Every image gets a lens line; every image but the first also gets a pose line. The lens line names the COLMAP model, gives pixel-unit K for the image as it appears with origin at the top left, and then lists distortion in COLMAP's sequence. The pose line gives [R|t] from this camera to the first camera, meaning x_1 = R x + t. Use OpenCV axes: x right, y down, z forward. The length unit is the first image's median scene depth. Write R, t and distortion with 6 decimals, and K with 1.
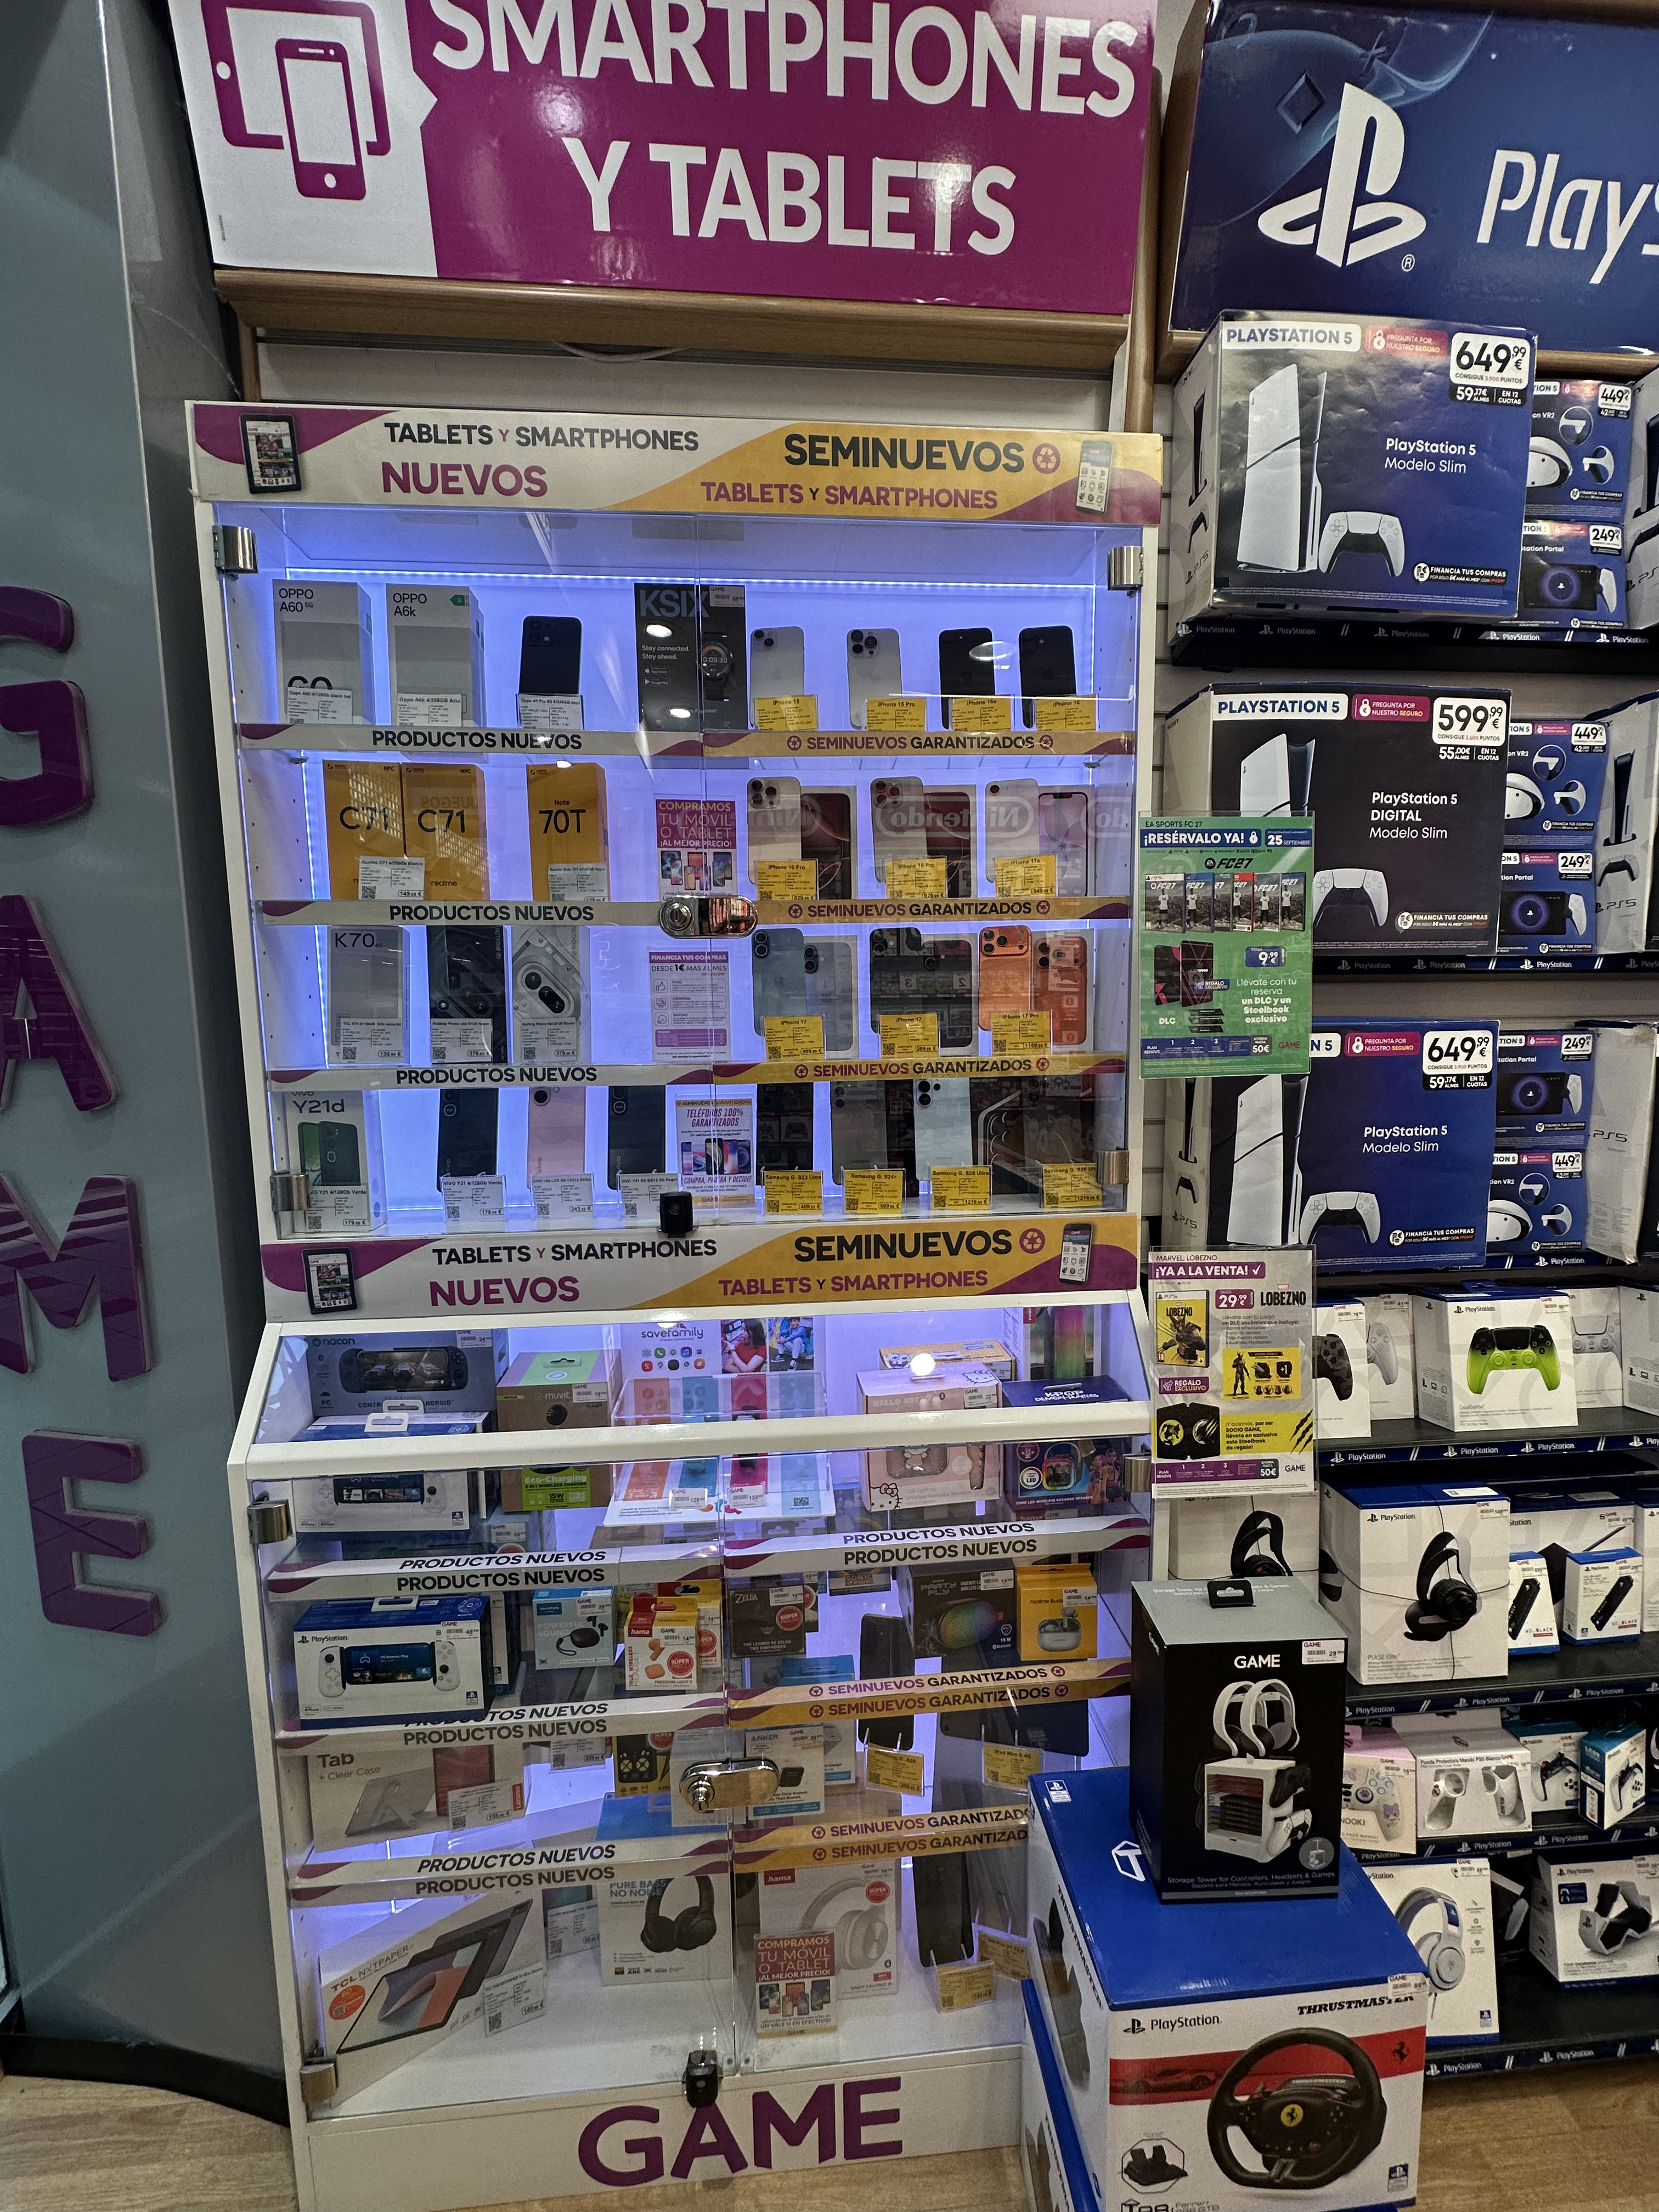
lens RADIAL K [[877.1, 0, 830.4], [0, 877.1, 1101.8], [0, 0, 1]] dist [-0.002215, 0.000405]
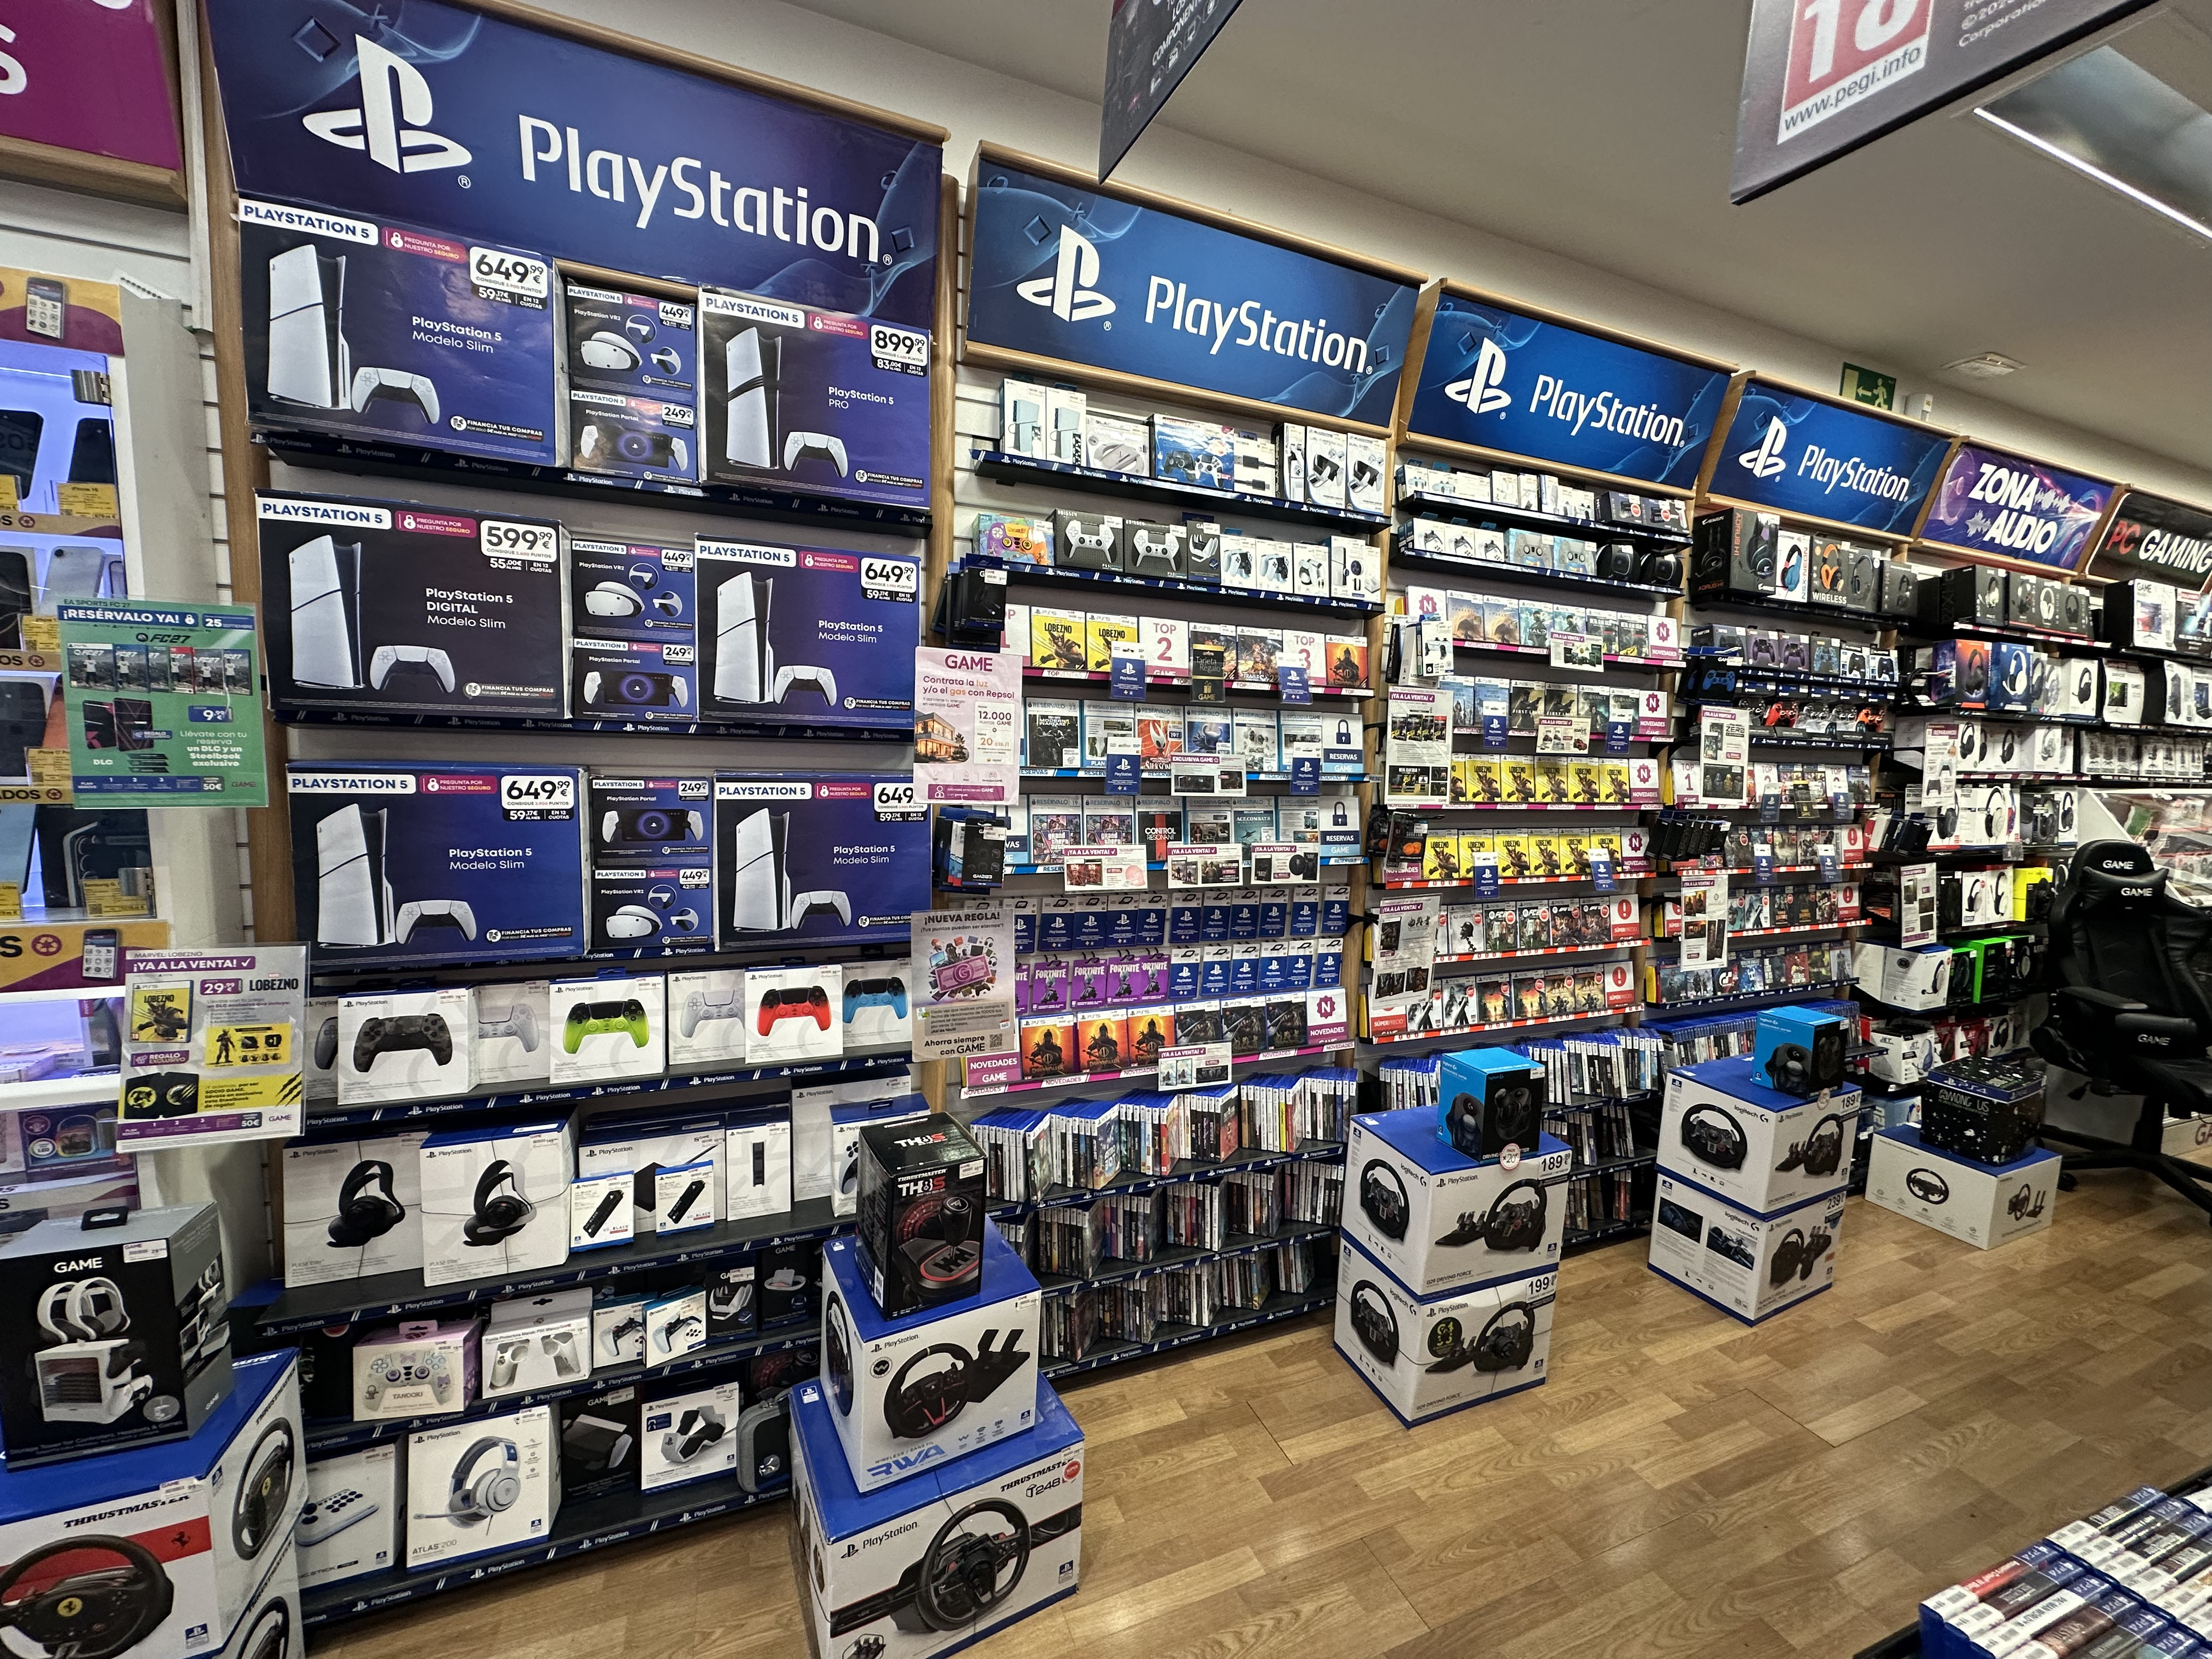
lens RADIAL K [[877.1, 0, 1102.9], [0, 877.1, 823.8], [0, 0, 1]] dist [-0.002215, 0.000405]
pose [[0.951243, 0.014121, 0.308118, 1.183675], [-0.014960, 0.999888, 0.000361, -0.023989], [-0.308078, -0.004953, 0.951348, -0.531817]]
